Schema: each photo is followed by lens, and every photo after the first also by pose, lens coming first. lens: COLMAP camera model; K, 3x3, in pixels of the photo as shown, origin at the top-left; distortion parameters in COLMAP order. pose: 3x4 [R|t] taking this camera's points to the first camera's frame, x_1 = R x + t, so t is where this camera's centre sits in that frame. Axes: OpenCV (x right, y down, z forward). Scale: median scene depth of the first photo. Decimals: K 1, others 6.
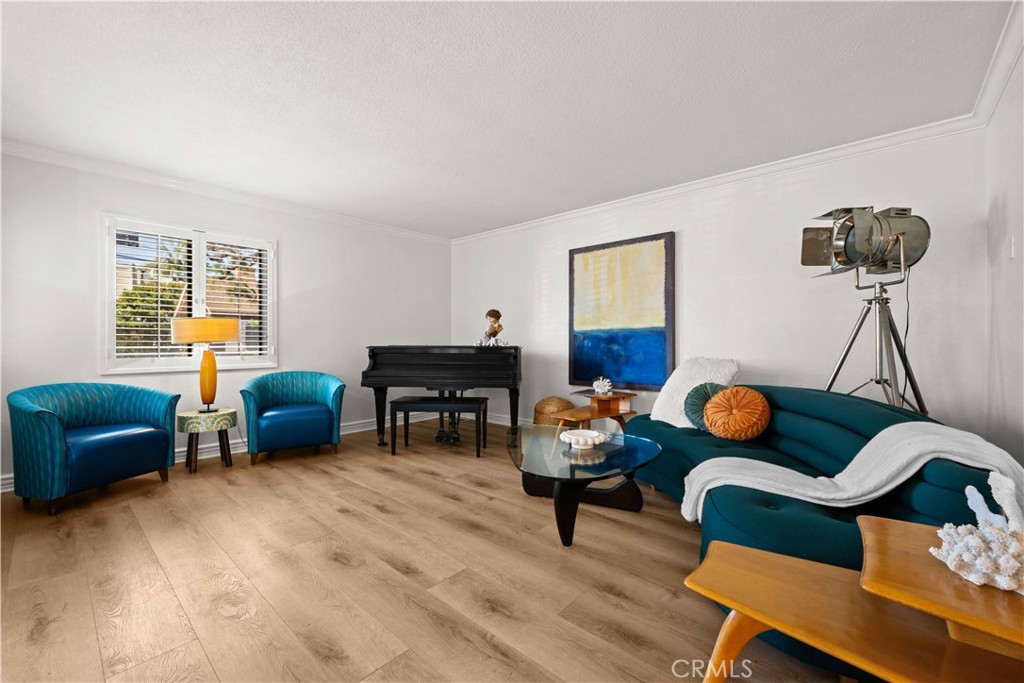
lens RADIAL K [[414.9, 0, 514.5], [0, 414.9, 339.8], [0, 0, 1]] dist [-0.000254, -0.000152]
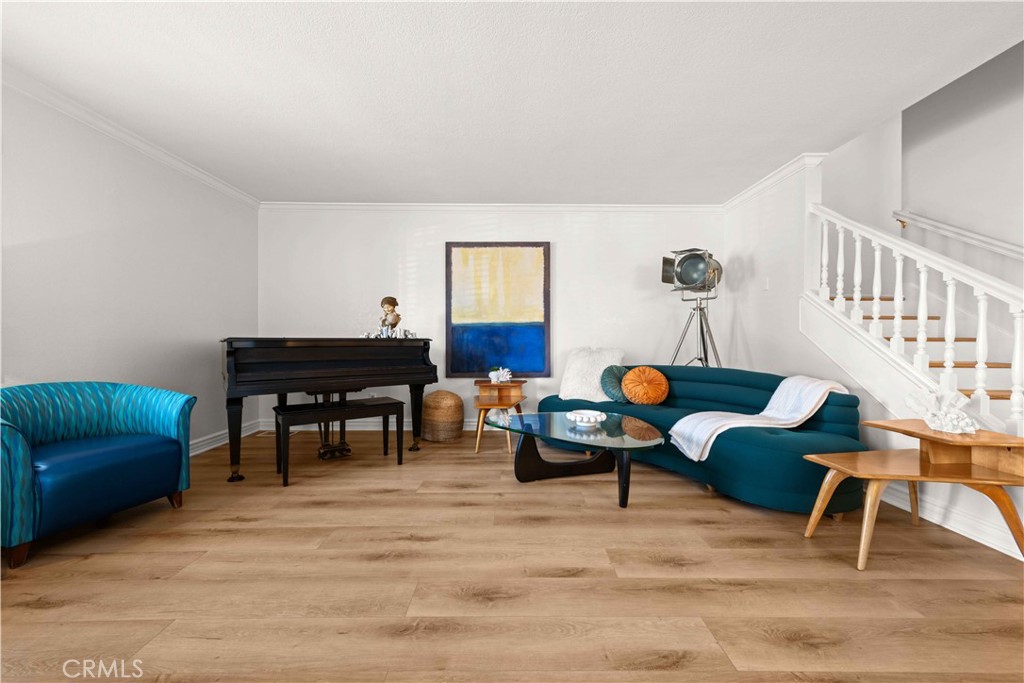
lens RADIAL K [[404.1, 0, 513.8], [0, 404.1, 341.8], [0, 0, 1]] dist [0.004309, -0.000344]
pose [[0.747174, -0.003058, 0.664621, -0.520809], [-0.004148, 0.999948, 0.009265, 0.015952], [-0.664615, -0.009679, 0.747123, 0.224811]]
